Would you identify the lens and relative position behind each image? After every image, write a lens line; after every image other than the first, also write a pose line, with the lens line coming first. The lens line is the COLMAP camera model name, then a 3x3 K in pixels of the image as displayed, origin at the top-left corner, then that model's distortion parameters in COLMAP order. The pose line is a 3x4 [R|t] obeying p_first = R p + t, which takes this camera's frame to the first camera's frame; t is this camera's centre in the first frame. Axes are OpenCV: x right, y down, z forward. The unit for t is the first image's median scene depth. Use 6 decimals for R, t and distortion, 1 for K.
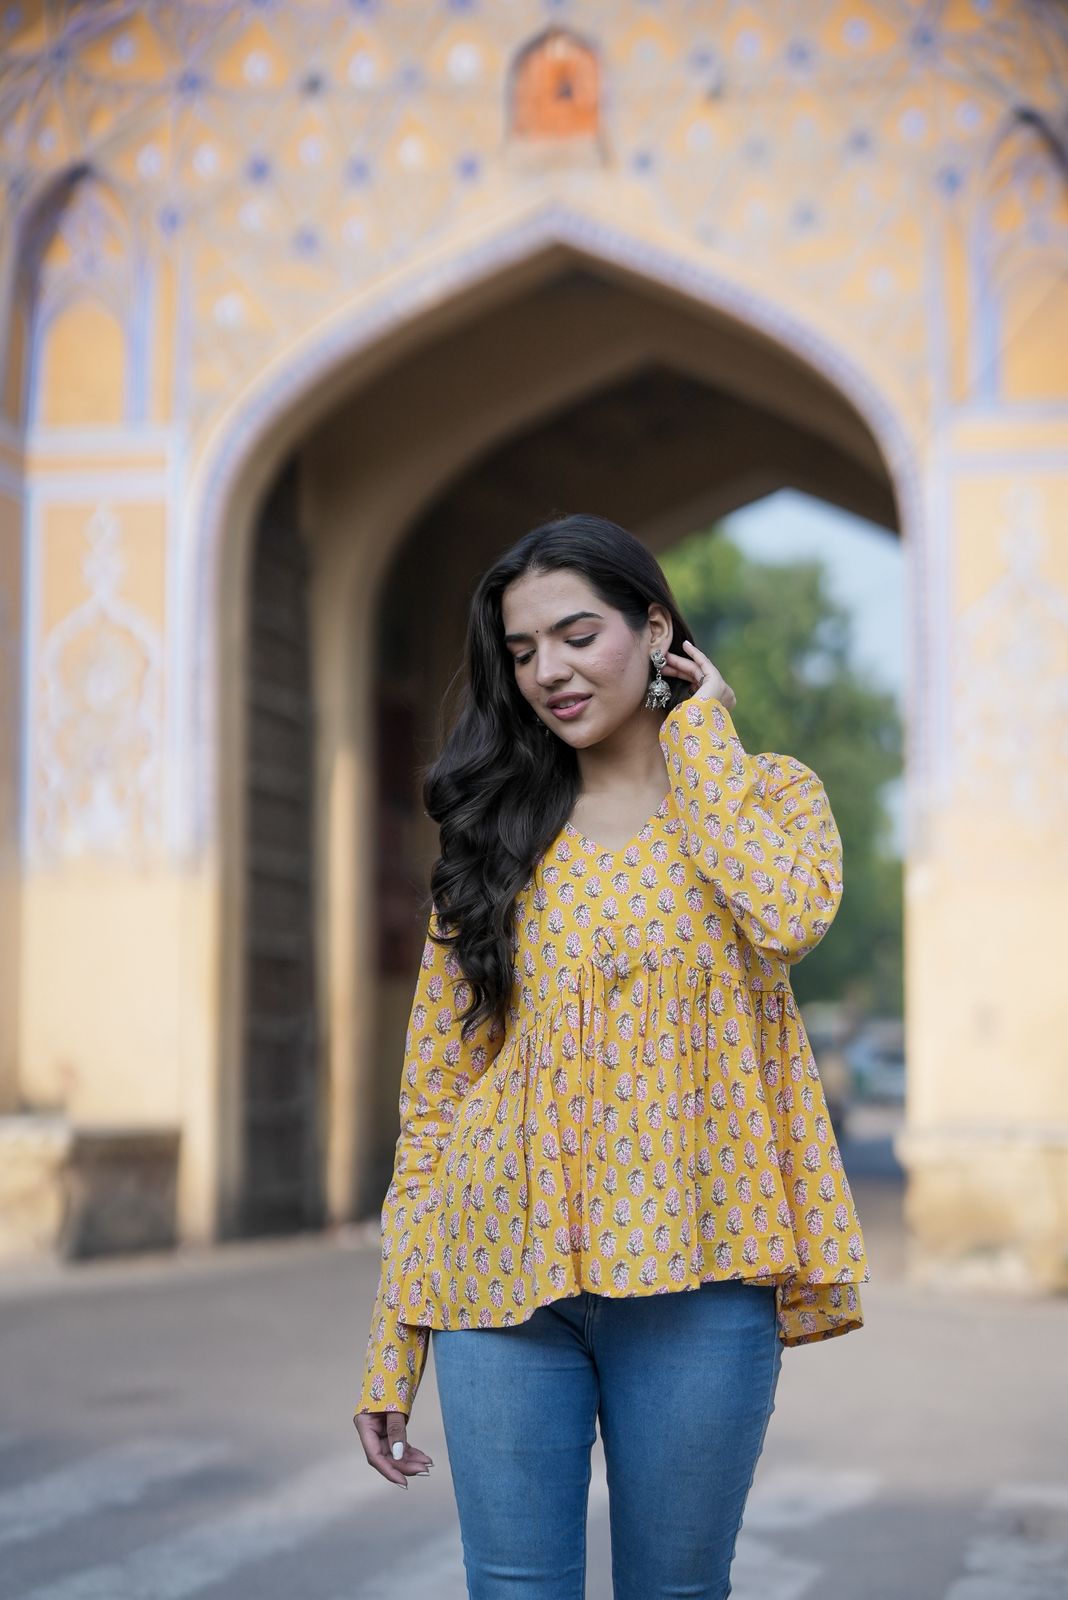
lens RADIAL K [[3791.7, 0, 534.0], [0, 3791.7, 800.0], [0, 0, 1]] dist [0.068764, 1.494051]
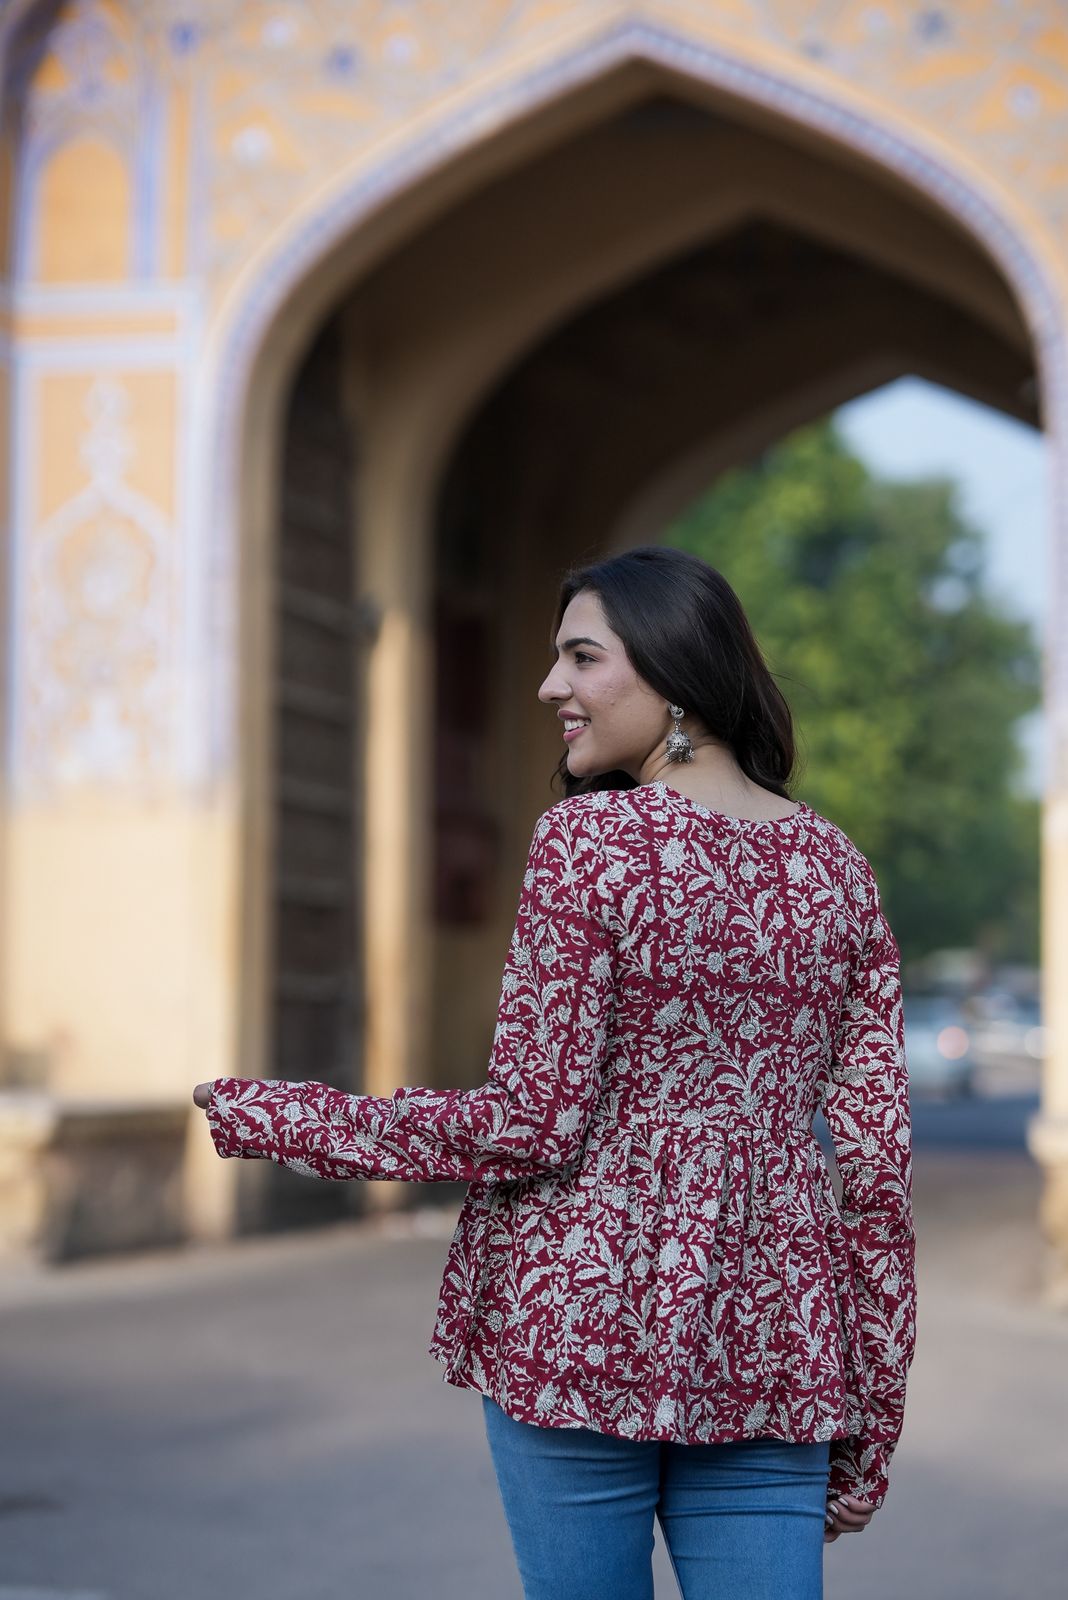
lens RADIAL K [[3791.7, 0, 534.0], [0, 3791.7, 800.0], [0, 0, 1]] dist [0.068764, 1.494051]
pose [[0.999381, 0.003074, -0.035058, 0.013300], [-0.002528, 0.999875, 0.015609, 0.004344], [0.035101, -0.015511, 0.999263, 0.147975]]
